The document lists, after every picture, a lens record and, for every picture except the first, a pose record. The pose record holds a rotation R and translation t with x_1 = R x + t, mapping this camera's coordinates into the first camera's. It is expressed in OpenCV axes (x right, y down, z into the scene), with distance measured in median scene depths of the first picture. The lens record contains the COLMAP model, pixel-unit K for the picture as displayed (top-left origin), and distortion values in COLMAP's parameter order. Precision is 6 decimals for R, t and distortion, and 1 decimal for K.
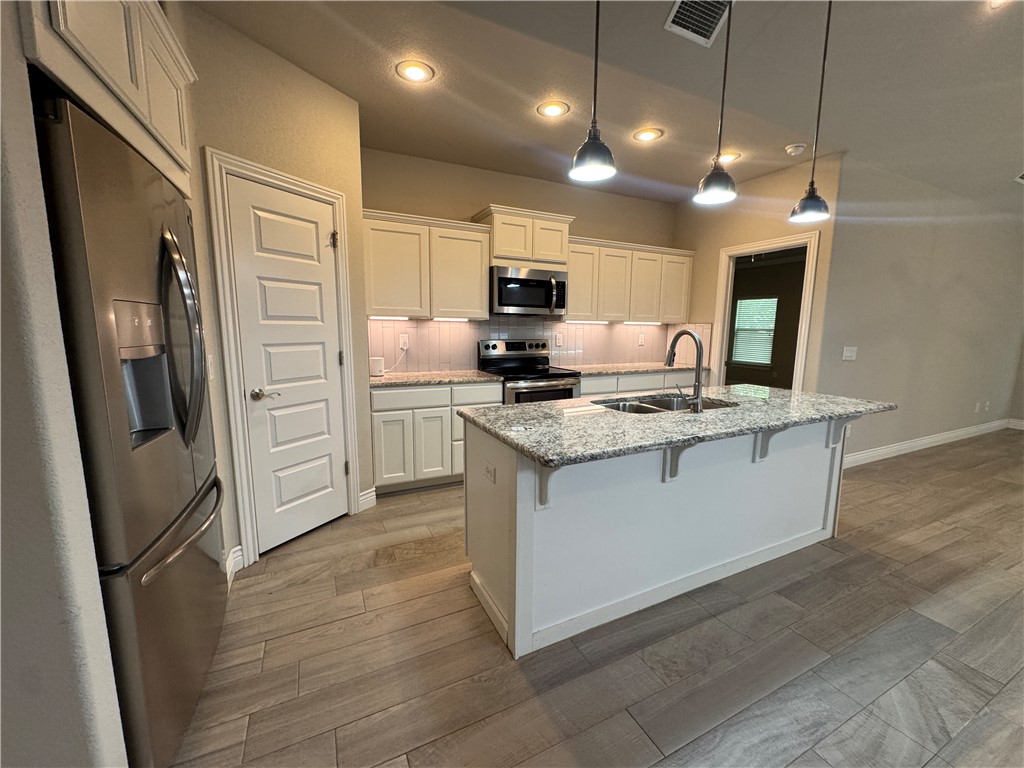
lens RADIAL K [[408.7, 0, 511.9], [0, 408.7, 384.1], [0, 0, 1]] dist [-0.004459, 0.000916]
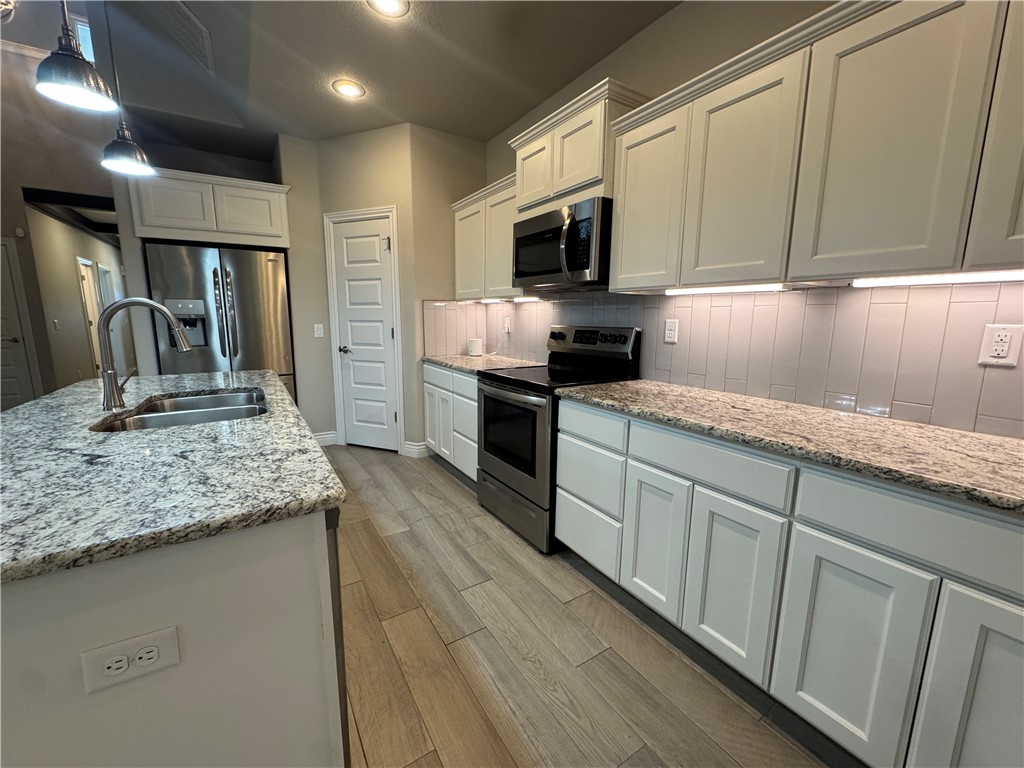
lens RADIAL K [[408.7, 0, 512.3], [0, 408.7, 384.0], [0, 0, 1]] dist [-0.004459, 0.000916]
pose [[0.122049, 0.155559, -0.980258, 1.000873], [-0.141333, 0.980301, 0.137969, -0.146193], [0.982410, 0.121703, 0.141630, 1.270647]]
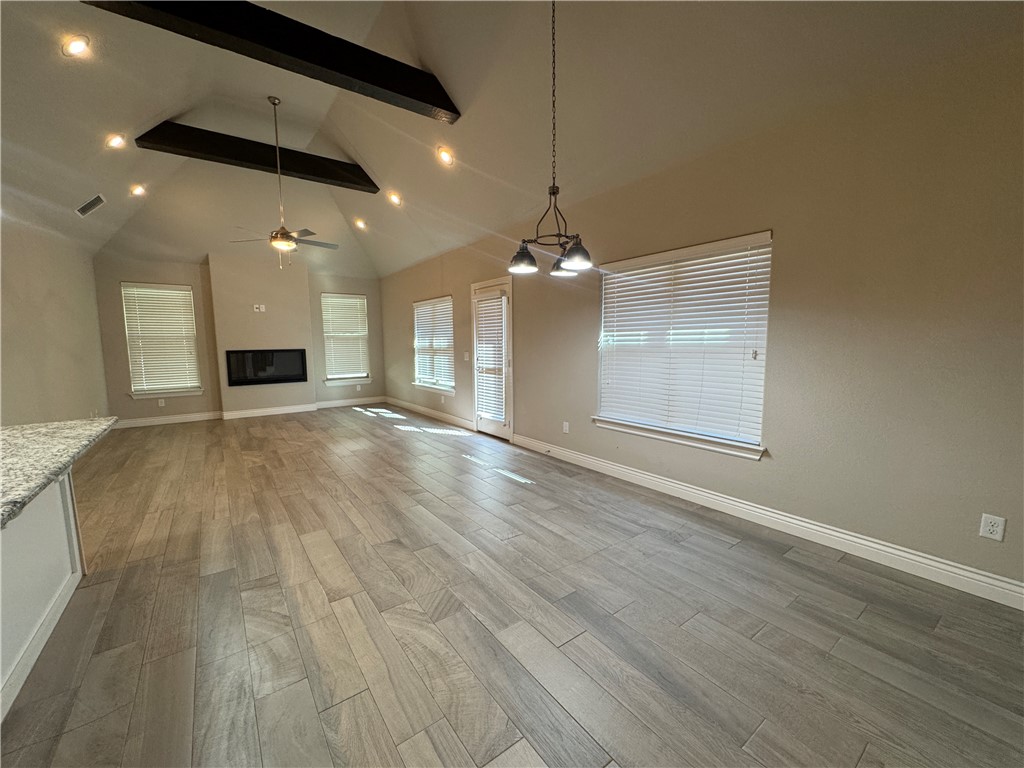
lens RADIAL K [[408.7, 0, 511.6], [0, 408.7, 384.2], [0, 0, 1]] dist [-0.004459, 0.000916]
pose [[-0.184959, -0.112186, 0.976322, -0.219927], [0.148941, 0.978787, 0.140686, -0.024540], [-0.971394, 0.171436, -0.164326, 0.158822]]
